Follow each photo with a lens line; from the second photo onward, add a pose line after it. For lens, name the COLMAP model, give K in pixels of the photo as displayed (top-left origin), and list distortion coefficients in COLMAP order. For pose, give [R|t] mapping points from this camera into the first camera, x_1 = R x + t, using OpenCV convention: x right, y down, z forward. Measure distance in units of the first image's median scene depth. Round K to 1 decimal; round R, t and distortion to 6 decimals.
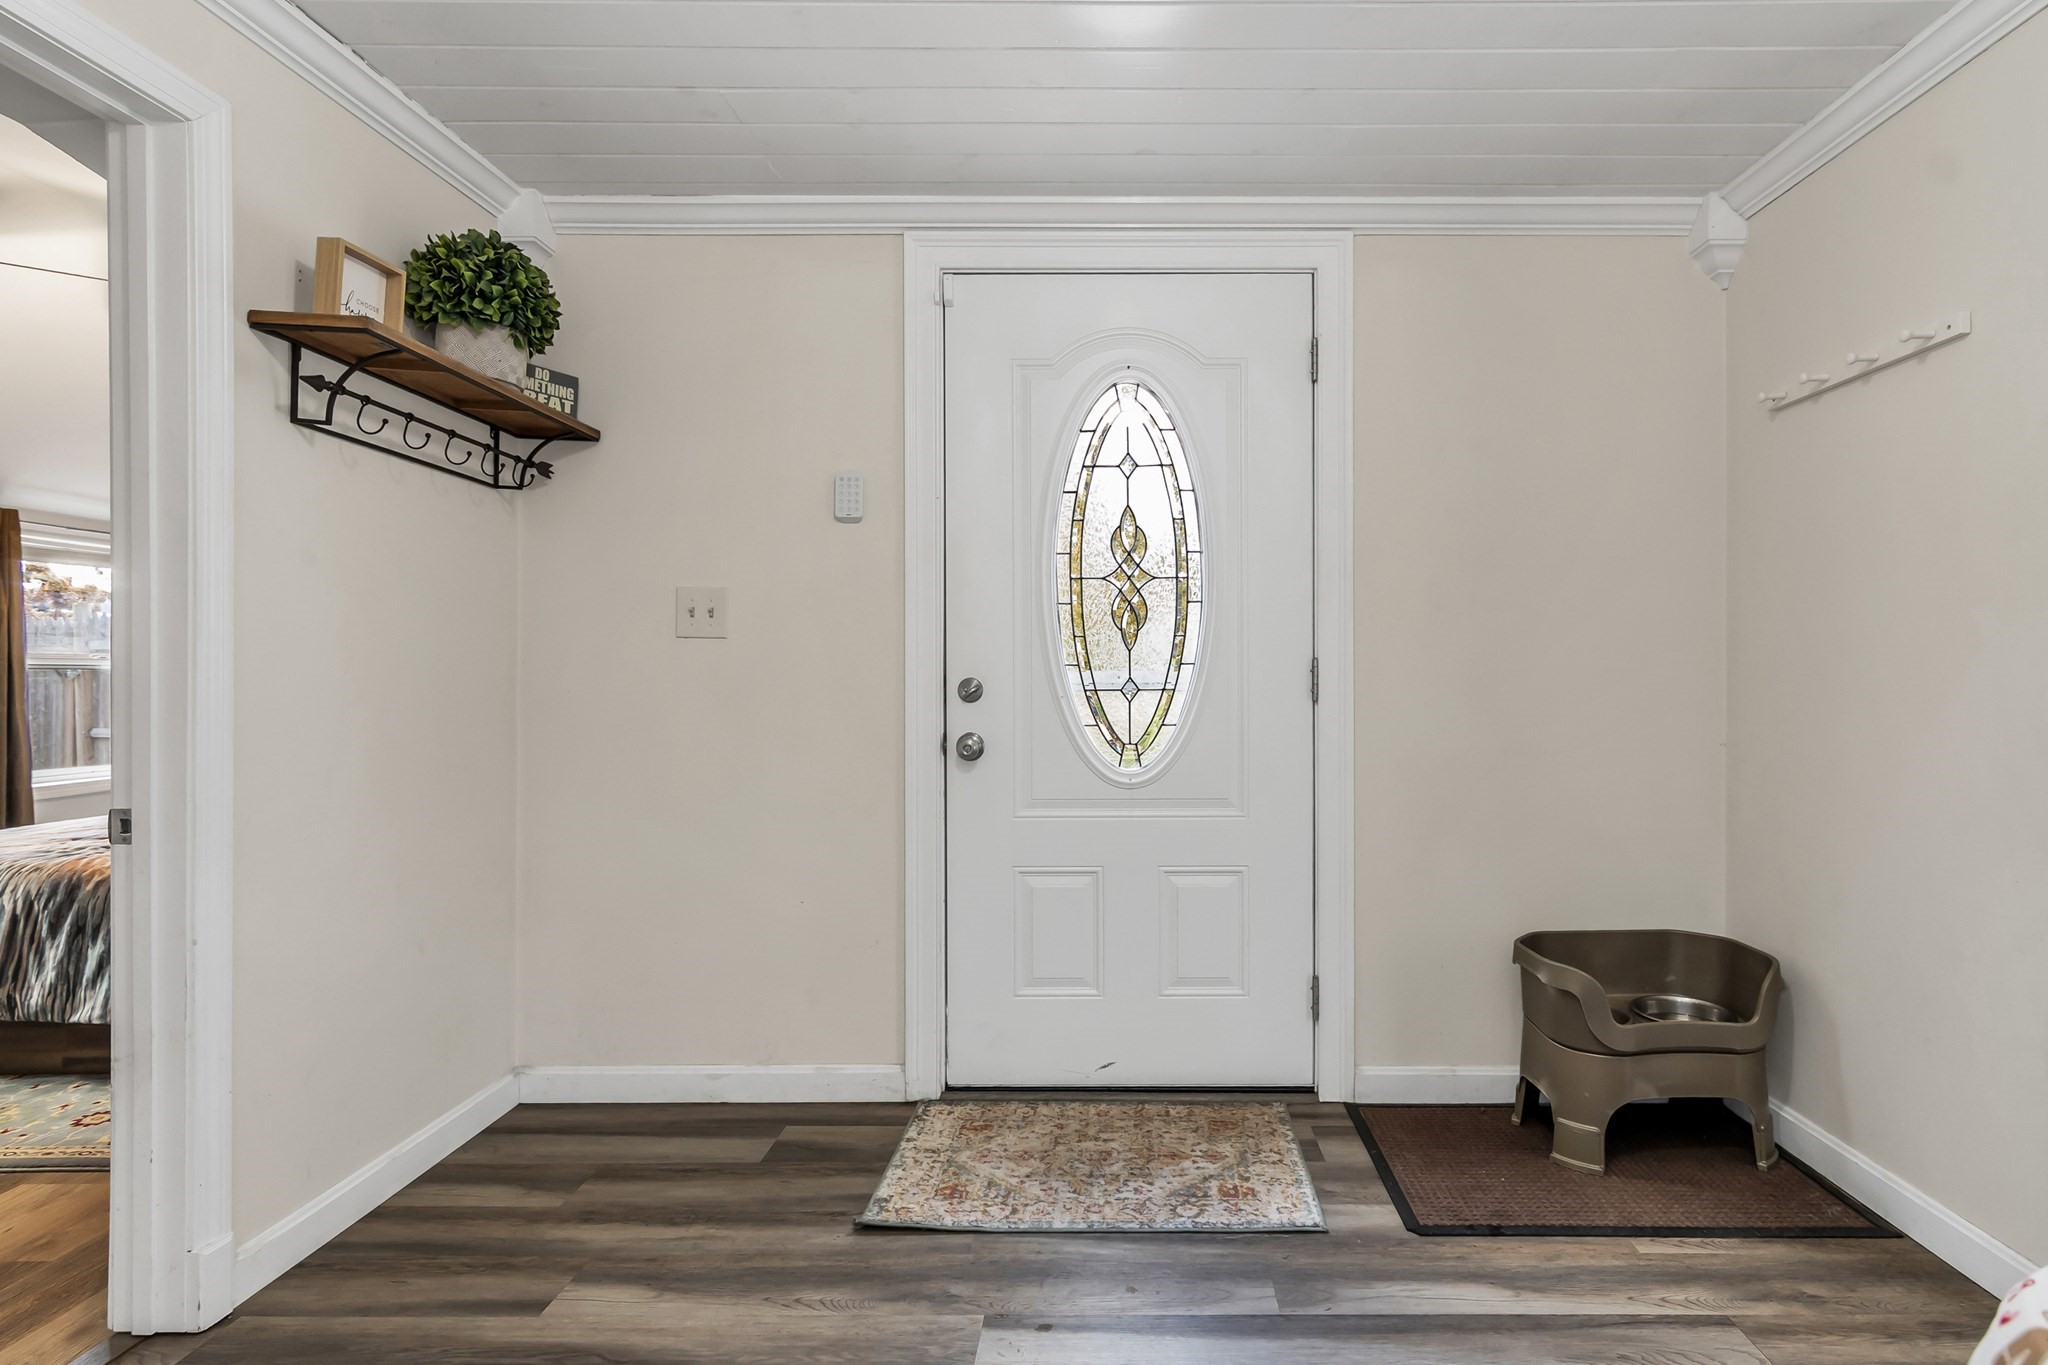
lens RADIAL K [[1051.6, 0, 1126.8], [0, 1051.6, 681.1], [0, 0, 1]] dist [0.000711, 0.000527]
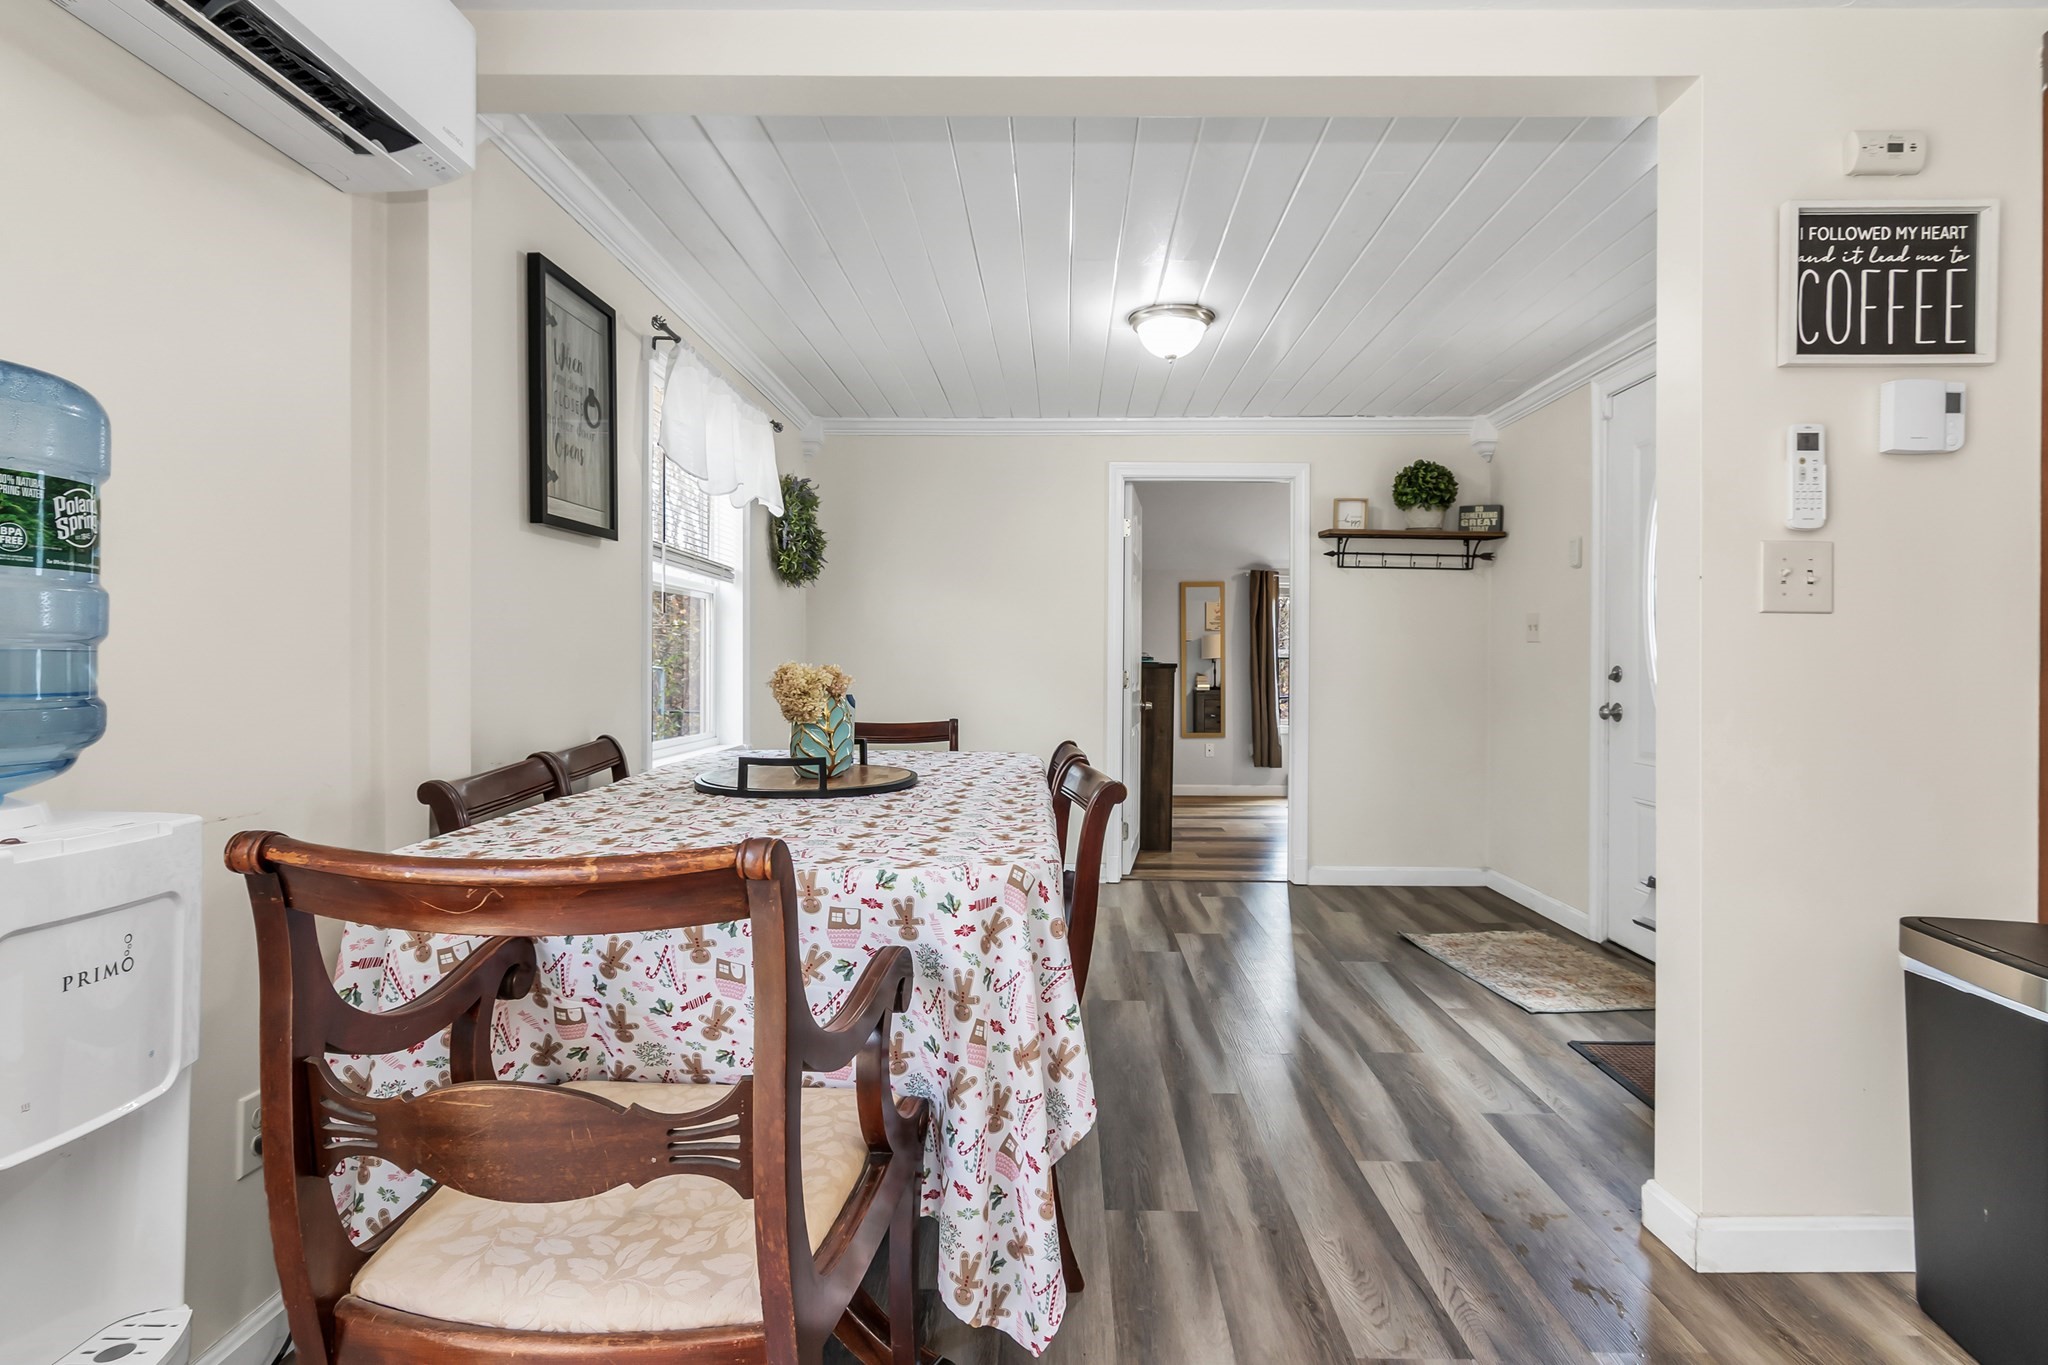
lens RADIAL K [[1017.7, 0, 1002.6], [0, 1017.7, 661.4], [0, 0, 1]] dist [-0.000199, 0.000820]
pose [[-0.052395, -0.002221, -0.998624, 1.207379], [-0.012350, 0.999922, -0.001576, 0.003531], [0.998550, 0.012250, -0.052419, 0.194266]]
